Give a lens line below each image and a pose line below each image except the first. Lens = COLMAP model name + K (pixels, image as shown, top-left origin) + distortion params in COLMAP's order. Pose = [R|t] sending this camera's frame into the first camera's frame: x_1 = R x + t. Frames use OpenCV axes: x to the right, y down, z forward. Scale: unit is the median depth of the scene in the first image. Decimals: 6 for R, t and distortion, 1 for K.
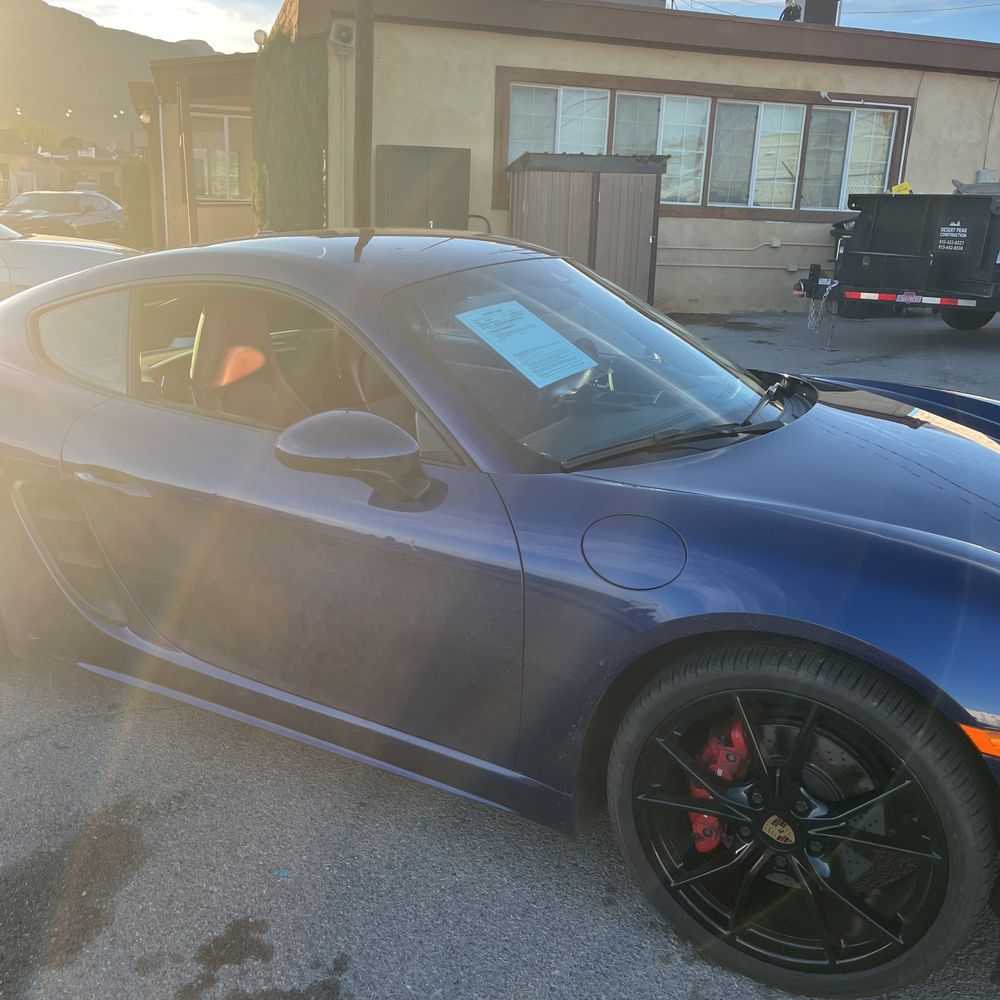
lens RADIAL K [[1020.9, 0, 483.2], [0, 1020.9, 518.3], [0, 0, 1]] dist [0.019896, 0.000000]
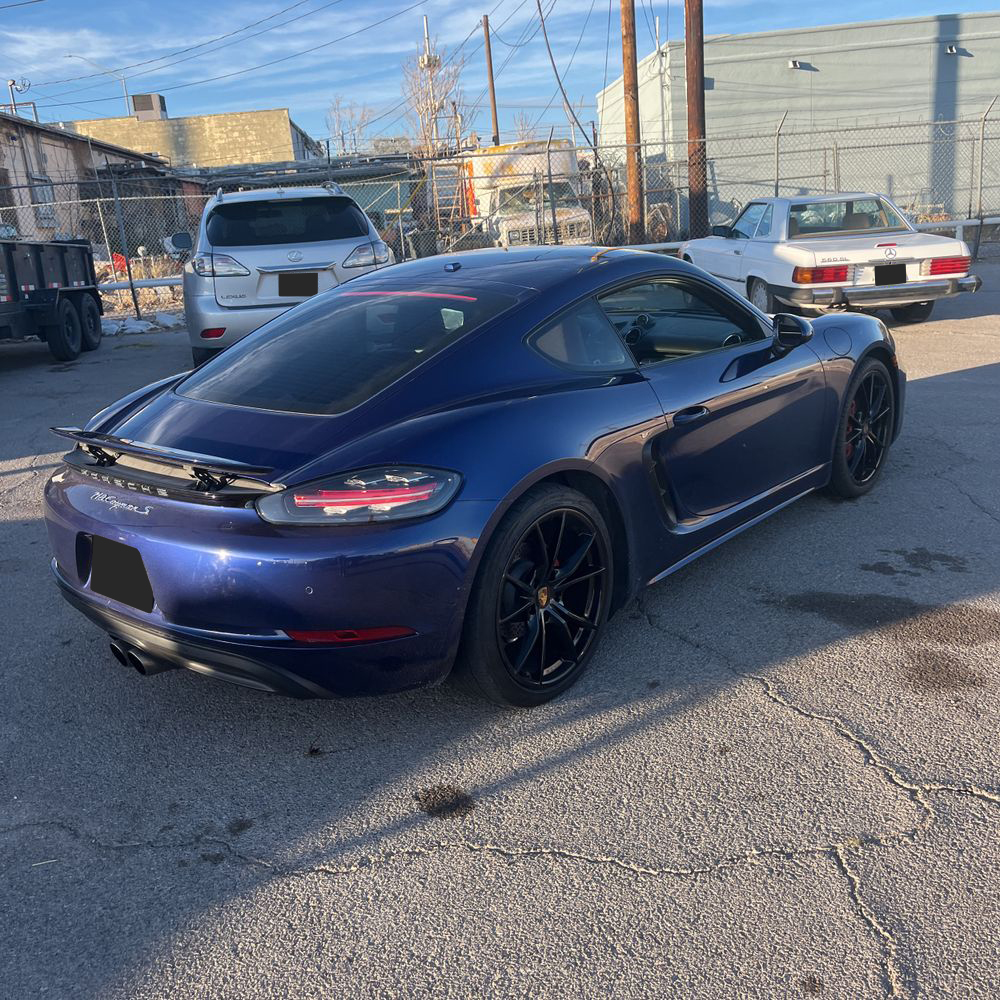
lens RADIAL K [[1020.9, 0, 495.7], [0, 1020.9, 500.9], [0, 0, 1]] dist [0.019896, 0.000000]
pose [[0.184657, -0.305282, 0.934187, -0.407878], [0.360663, 0.905265, 0.224540, -0.079505], [-0.914234, 0.295464, 0.277267, 0.199417]]
